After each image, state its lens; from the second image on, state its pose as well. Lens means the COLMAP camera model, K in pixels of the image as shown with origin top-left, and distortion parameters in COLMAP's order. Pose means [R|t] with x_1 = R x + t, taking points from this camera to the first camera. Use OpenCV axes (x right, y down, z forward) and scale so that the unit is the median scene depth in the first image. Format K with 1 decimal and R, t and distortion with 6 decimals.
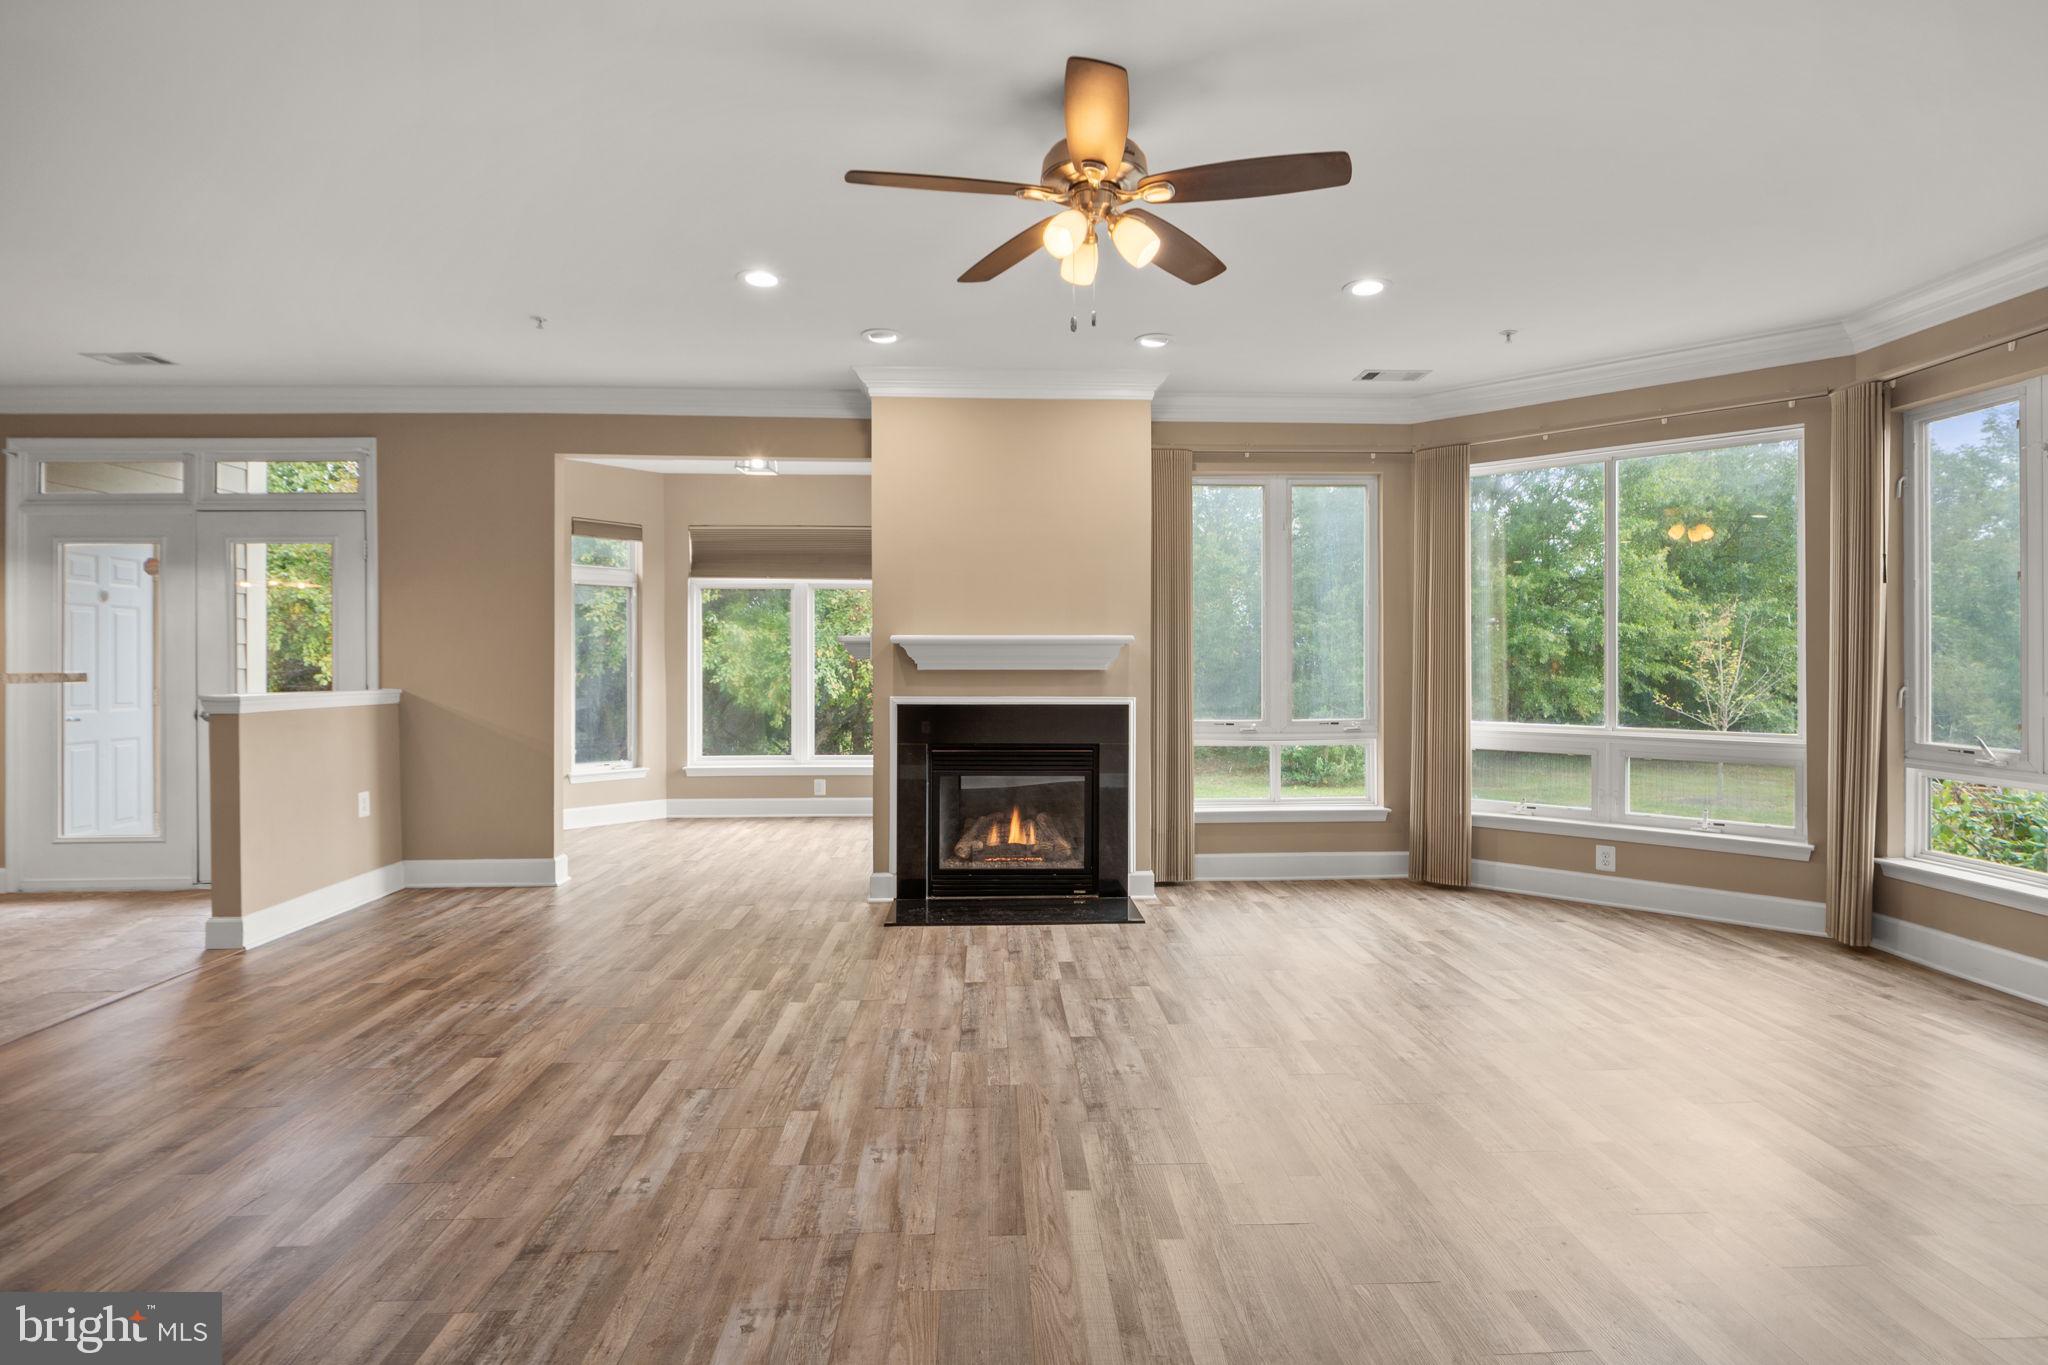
lens RADIAL K [[1008.2, 0, 1042.2], [0, 1008.2, 661.7], [0, 0, 1]] dist [-0.004961, -0.001766]
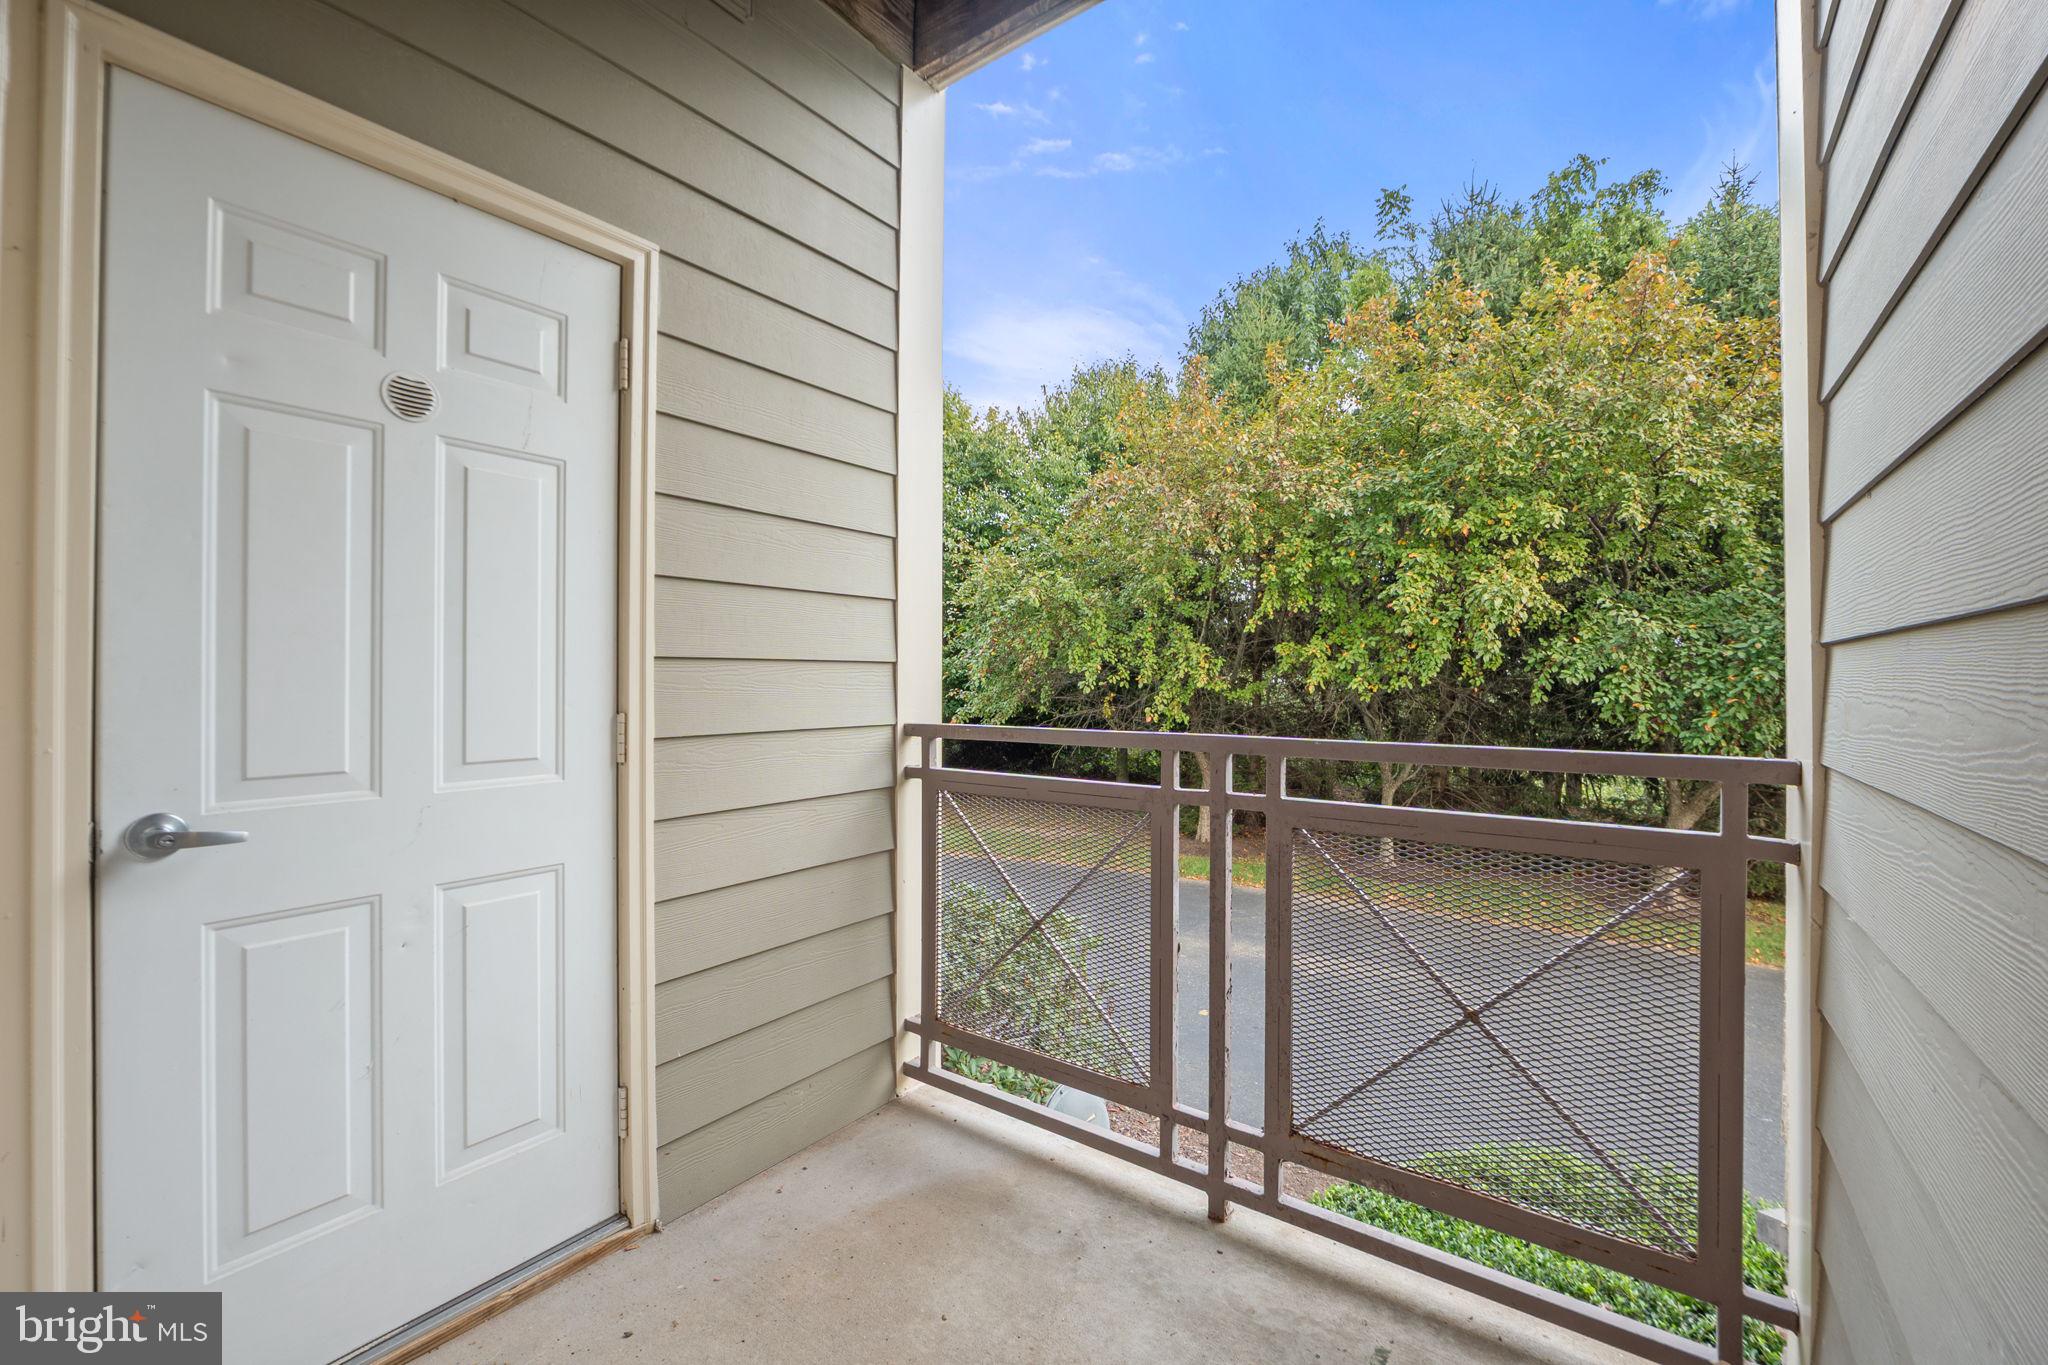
lens RADIAL K [[860.2, 0, 1025.2], [0, 860.2, 673.4], [0, 0, 1]] dist [-0.013407, 0.001611]
pose [[0.763945, 0.002738, -0.645276, -0.726412], [-0.005129, 0.999985, -0.001829, 0.015570], [0.645261, 0.004707, 0.763948, 1.054916]]
